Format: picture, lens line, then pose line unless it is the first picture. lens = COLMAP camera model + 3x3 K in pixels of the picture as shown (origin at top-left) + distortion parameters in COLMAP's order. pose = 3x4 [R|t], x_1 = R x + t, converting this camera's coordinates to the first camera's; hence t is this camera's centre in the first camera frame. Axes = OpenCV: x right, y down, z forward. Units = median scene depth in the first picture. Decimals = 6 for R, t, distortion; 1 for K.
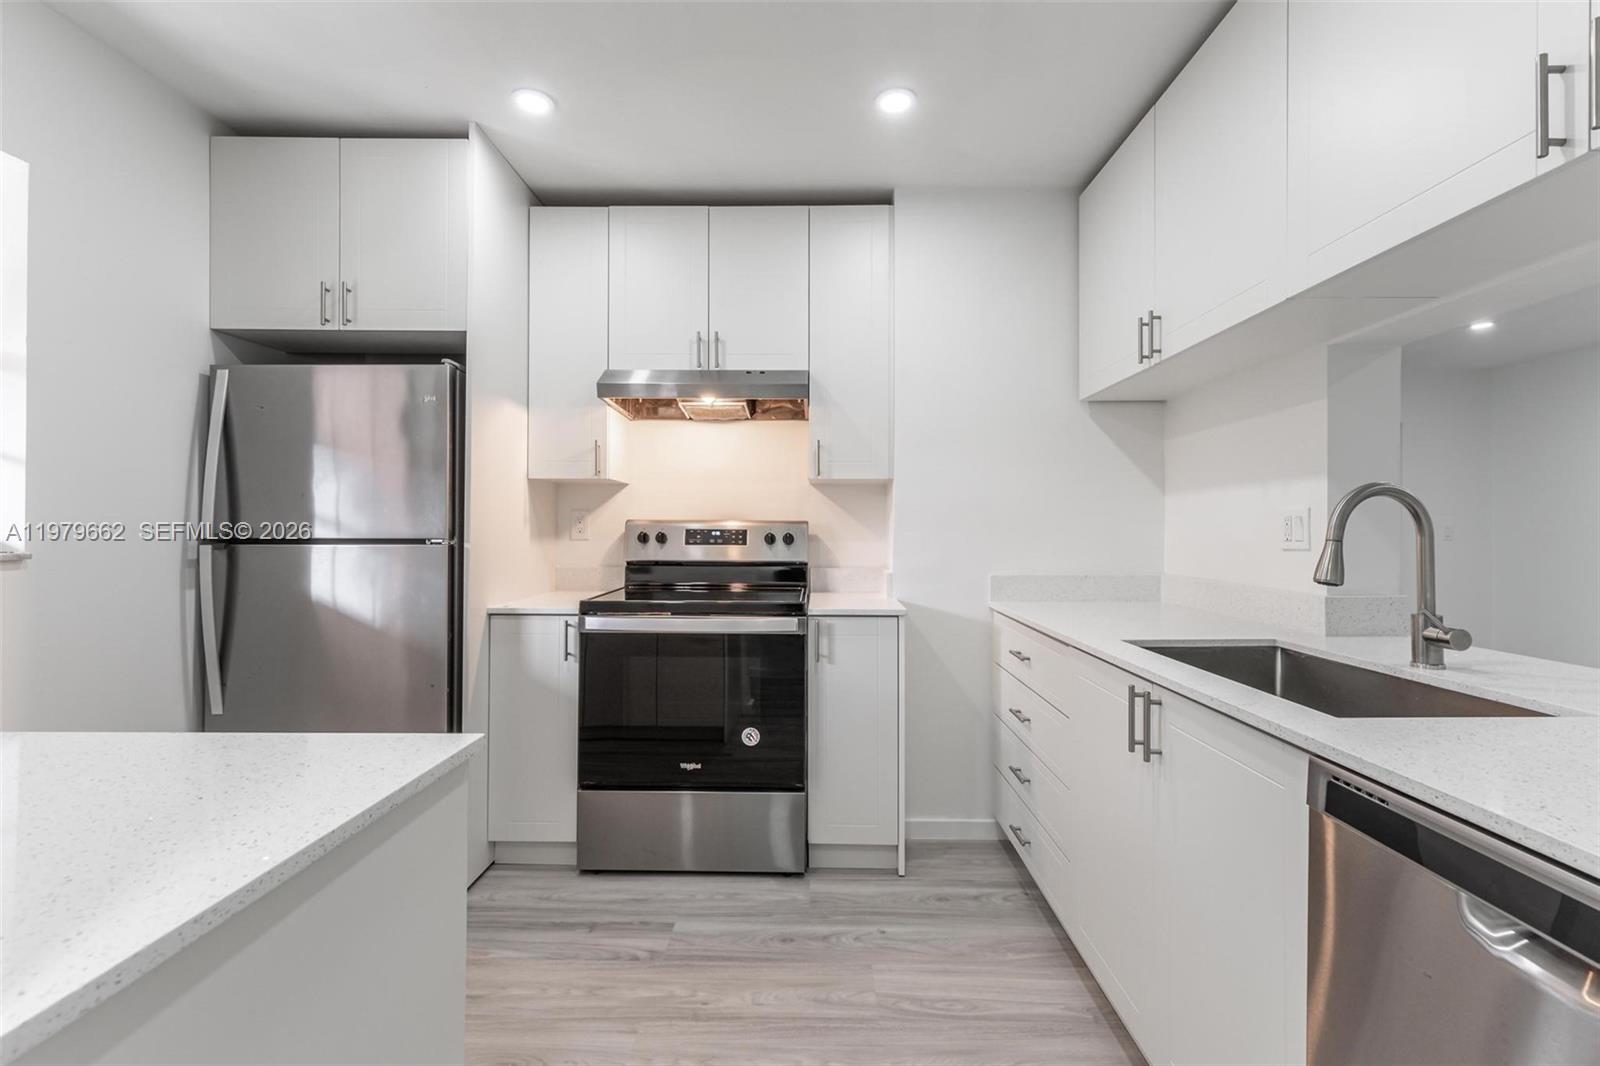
lens RADIAL K [[721.3, 0, 793.7], [0, 721.3, 520.5], [0, 0, 1]] dist [0.007189, -0.000065]
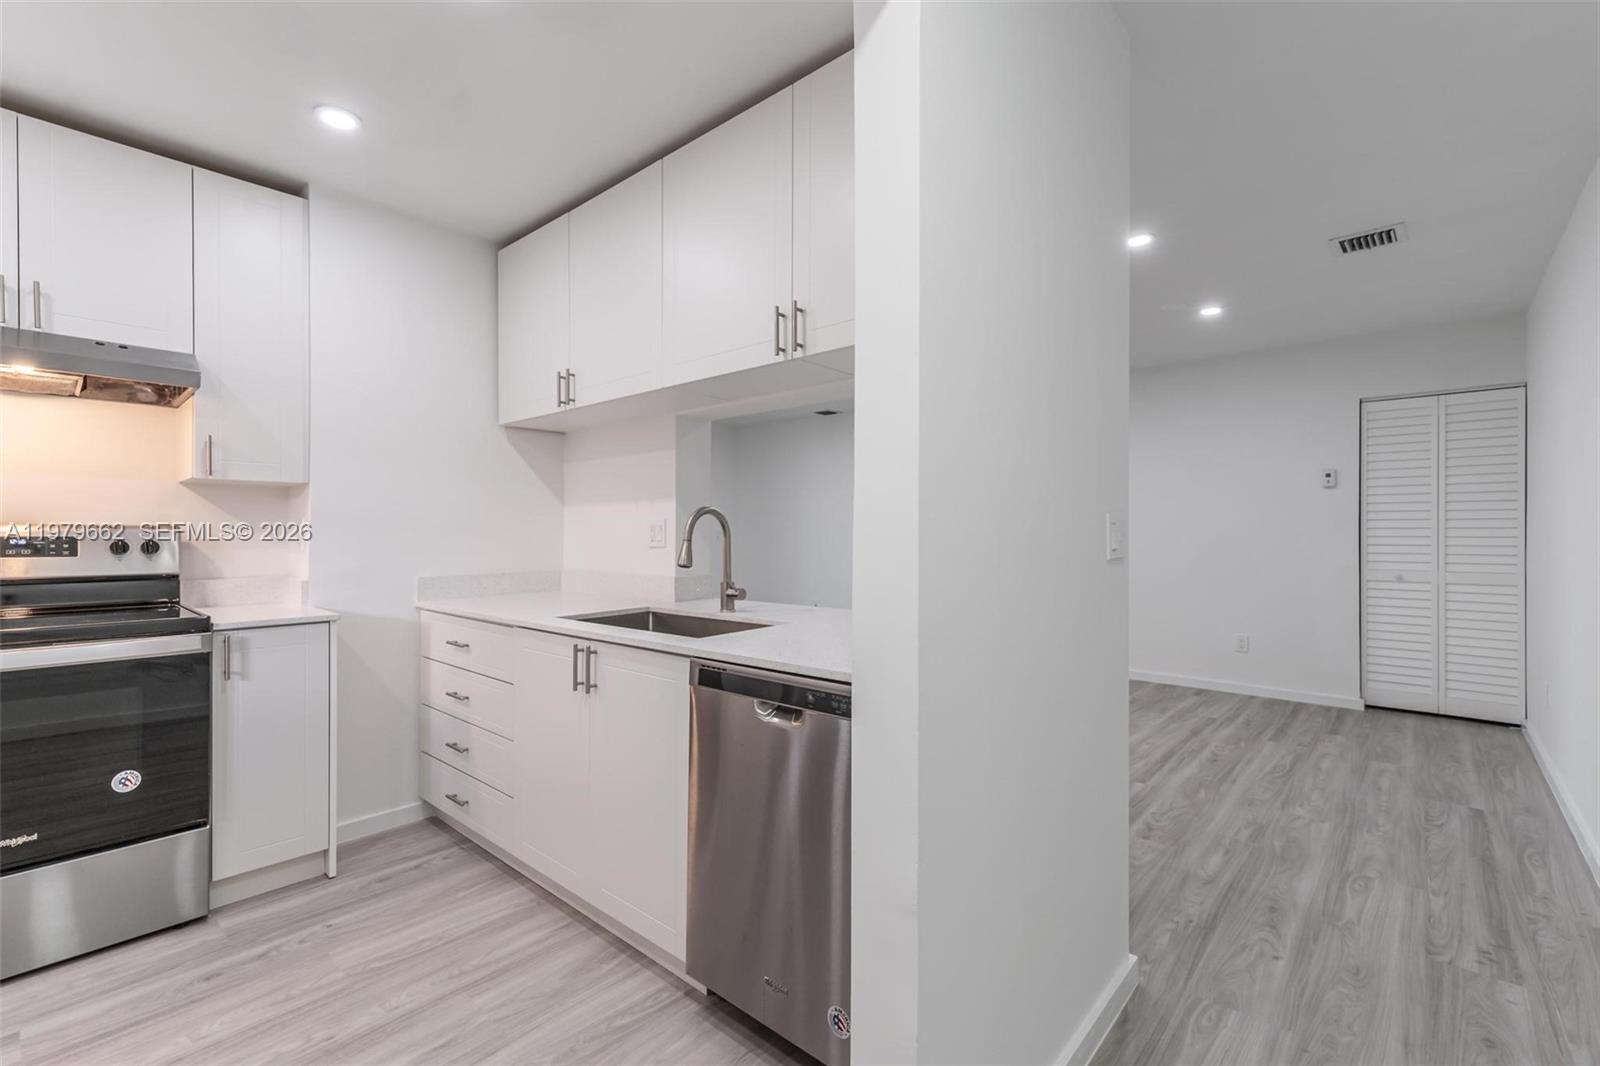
lens RADIAL K [[714.6, 0, 800.0], [0, 714.6, 533.0], [0, 0, 1]] dist [0.025204, -0.000763]
pose [[0.654094, -0.003960, 0.756403, -0.202387], [-0.005105, 0.999940, 0.009649, -0.004319], [-0.756396, -0.010173, 0.654035, -0.166585]]
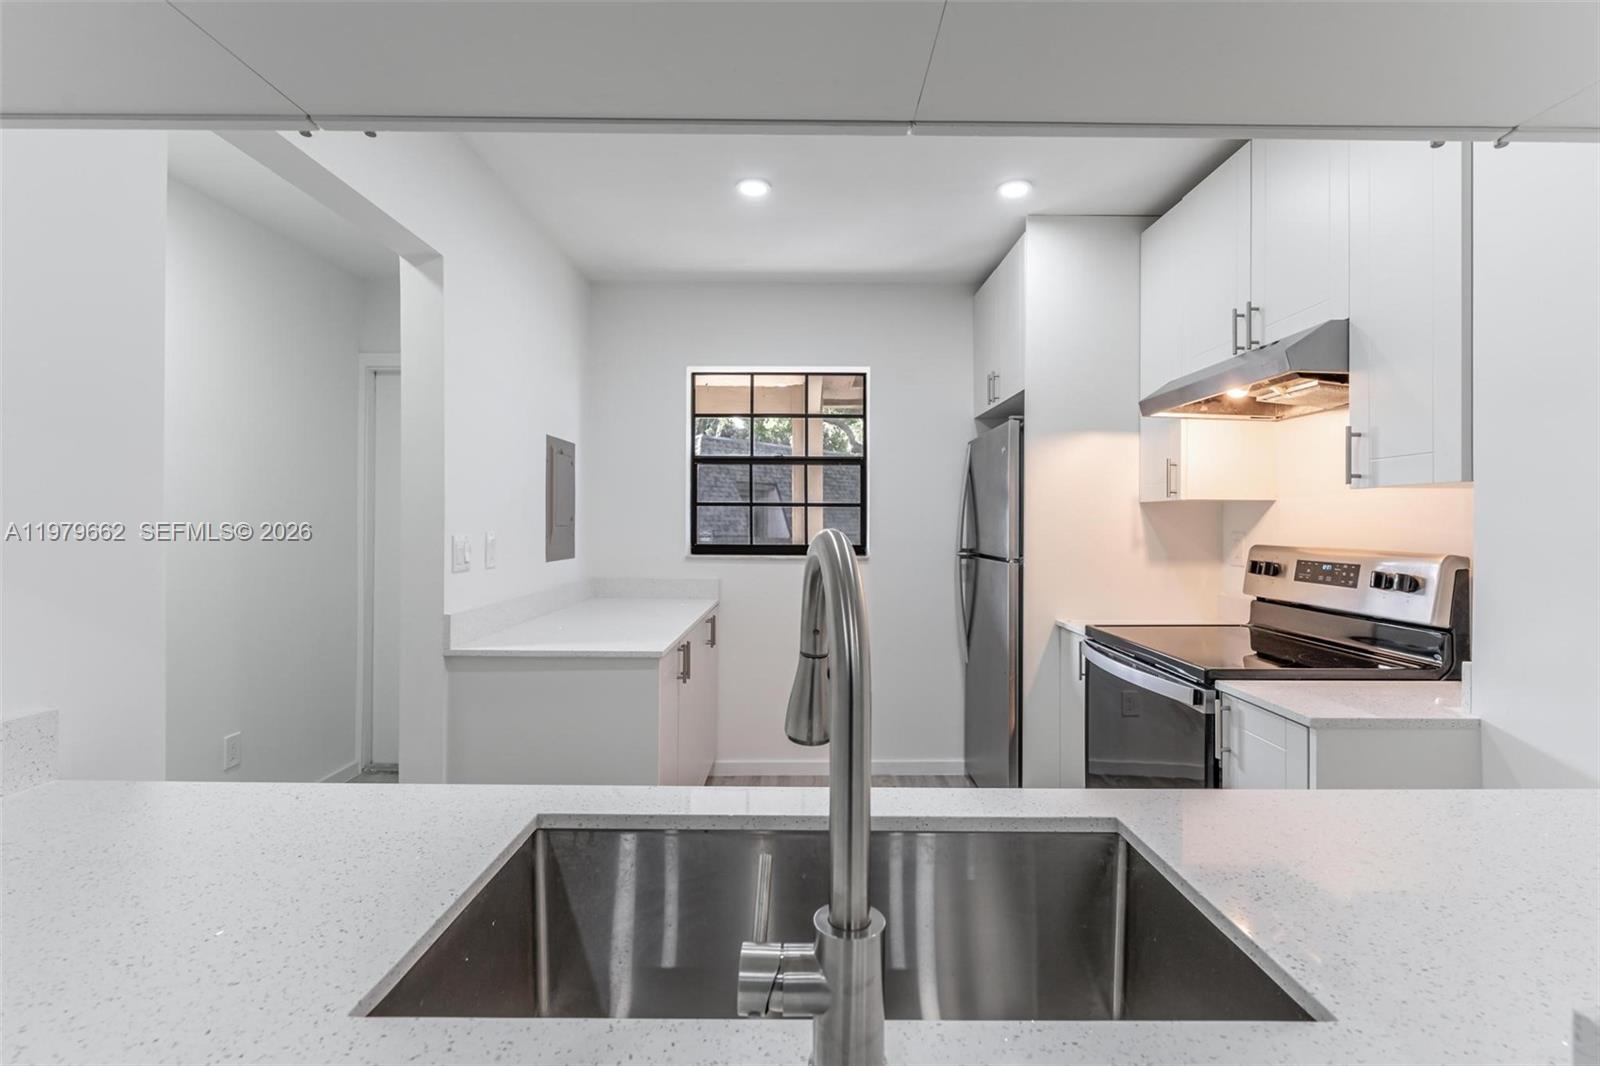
lens RADIAL K [[692.2, 0, 797.6], [0, 692.2, 523.3], [0, 0, 1]] dist [0.009153, 0.000280]
pose [[0.012994, -0.001790, -0.999914, 0.748240], [-0.000671, 0.999998, -0.001799, -0.031476], [0.999915, 0.000694, 0.012993, 0.624407]]
